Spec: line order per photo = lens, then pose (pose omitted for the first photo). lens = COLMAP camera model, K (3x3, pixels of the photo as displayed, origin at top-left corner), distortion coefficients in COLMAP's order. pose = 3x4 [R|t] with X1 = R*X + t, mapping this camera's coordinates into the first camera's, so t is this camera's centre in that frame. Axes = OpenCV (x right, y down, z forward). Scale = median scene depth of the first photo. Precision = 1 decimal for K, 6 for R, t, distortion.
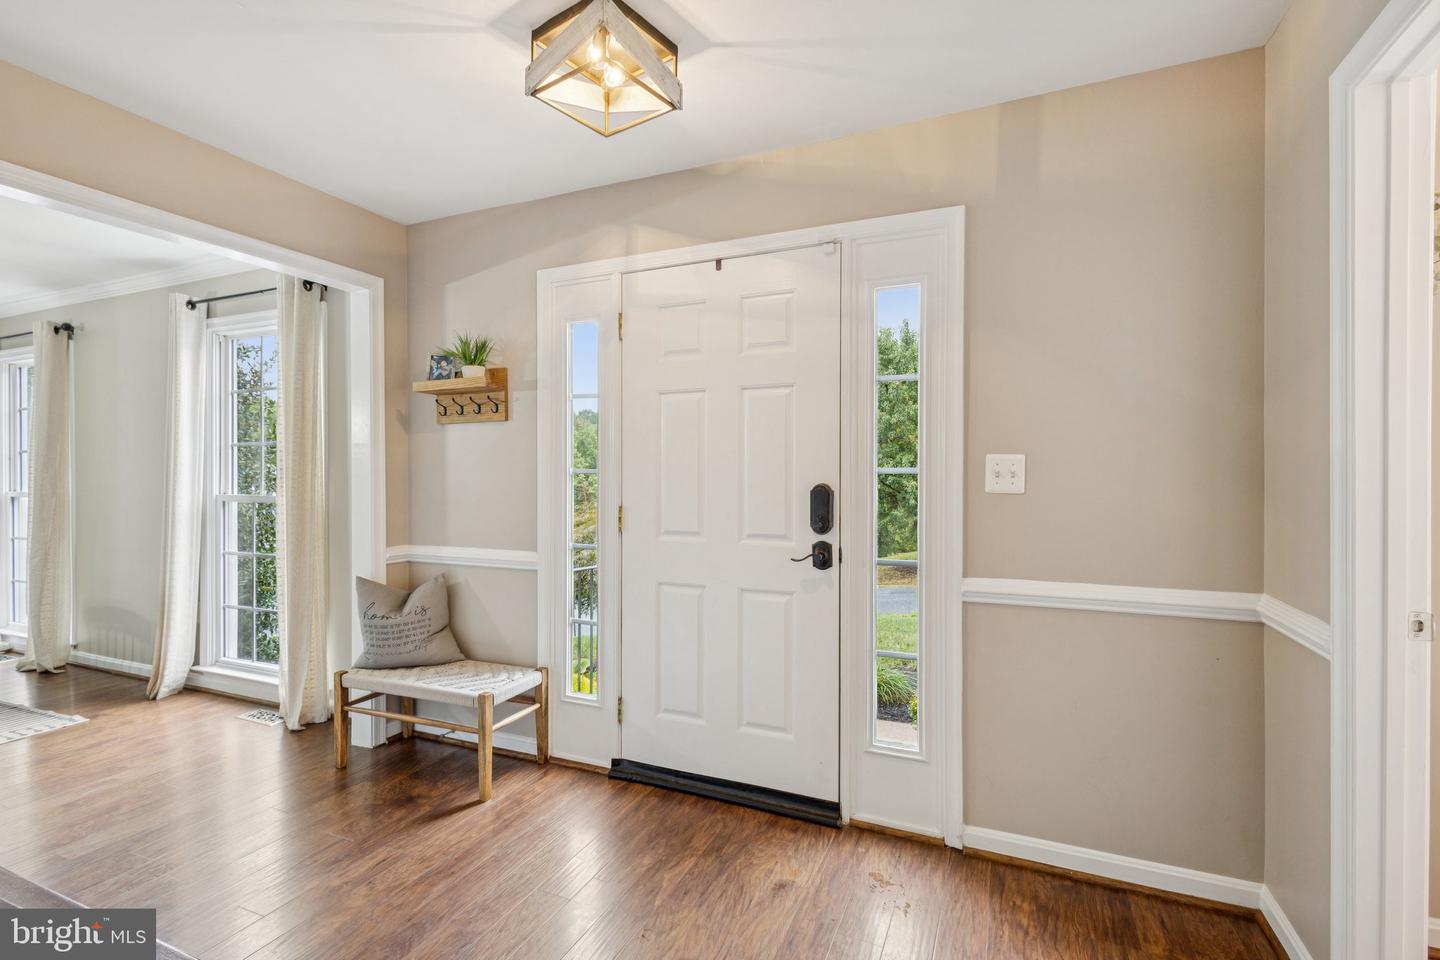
lens RADIAL K [[667.2, 0, 714.7], [0, 667.2, 478.4], [0, 0, 1]] dist [0.011176, 0.000257]
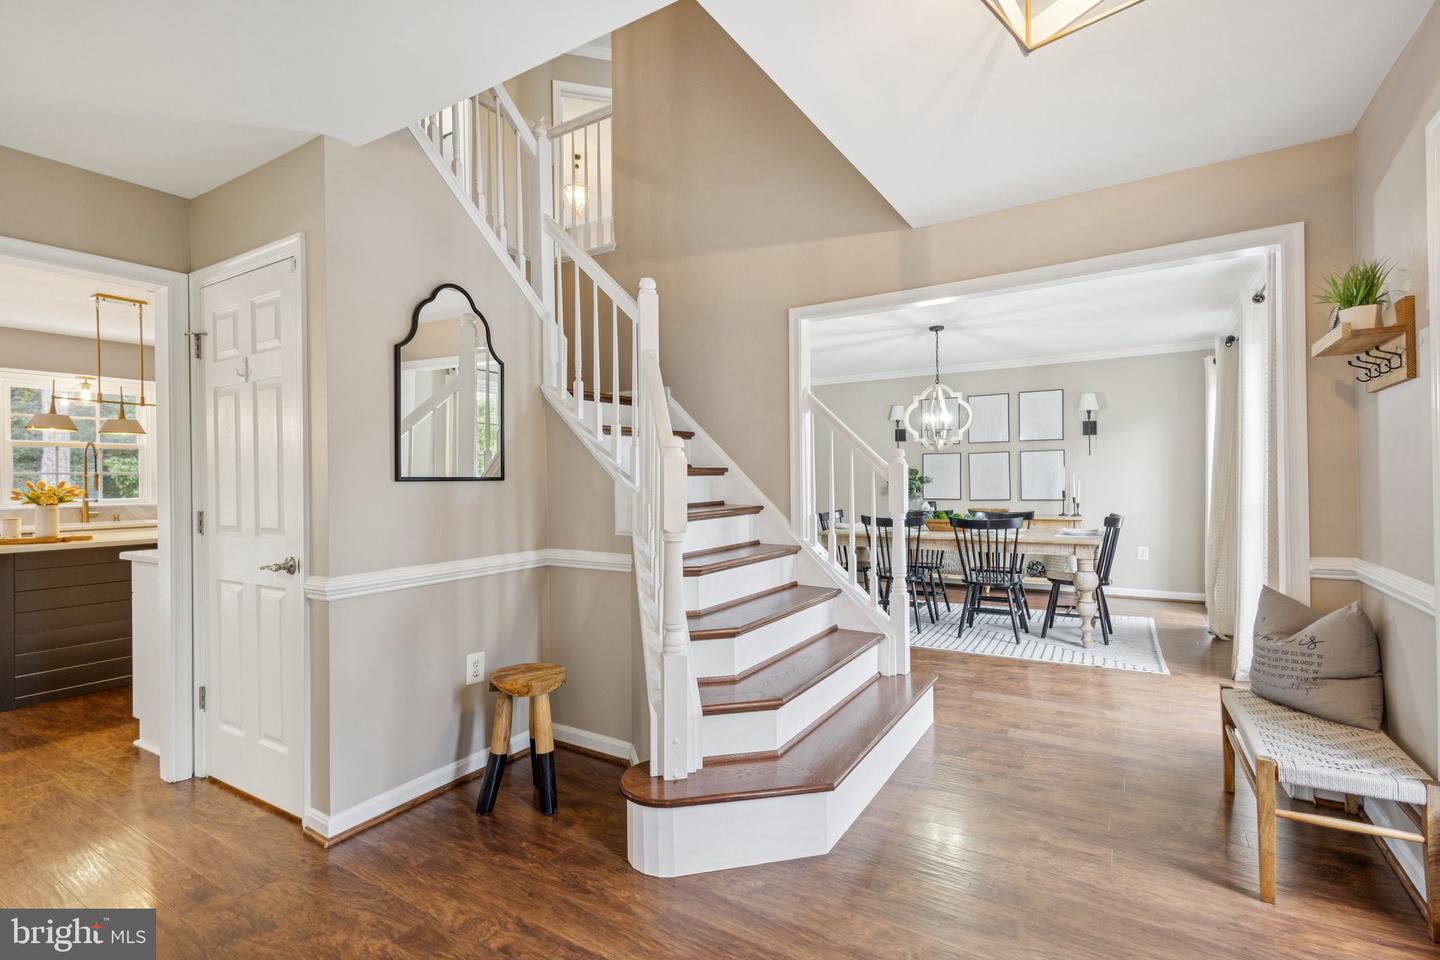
lens RADIAL K [[667.2, 0, 714.7], [0, 667.2, 478.4], [0, 0, 1]] dist [0.011176, 0.000257]
pose [[-0.134531, 0.000274, -0.990909, 0.425475], [0.014811, 0.999889, -0.001735, 0.000710], [0.990799, -0.014910, -0.134521, 0.433559]]
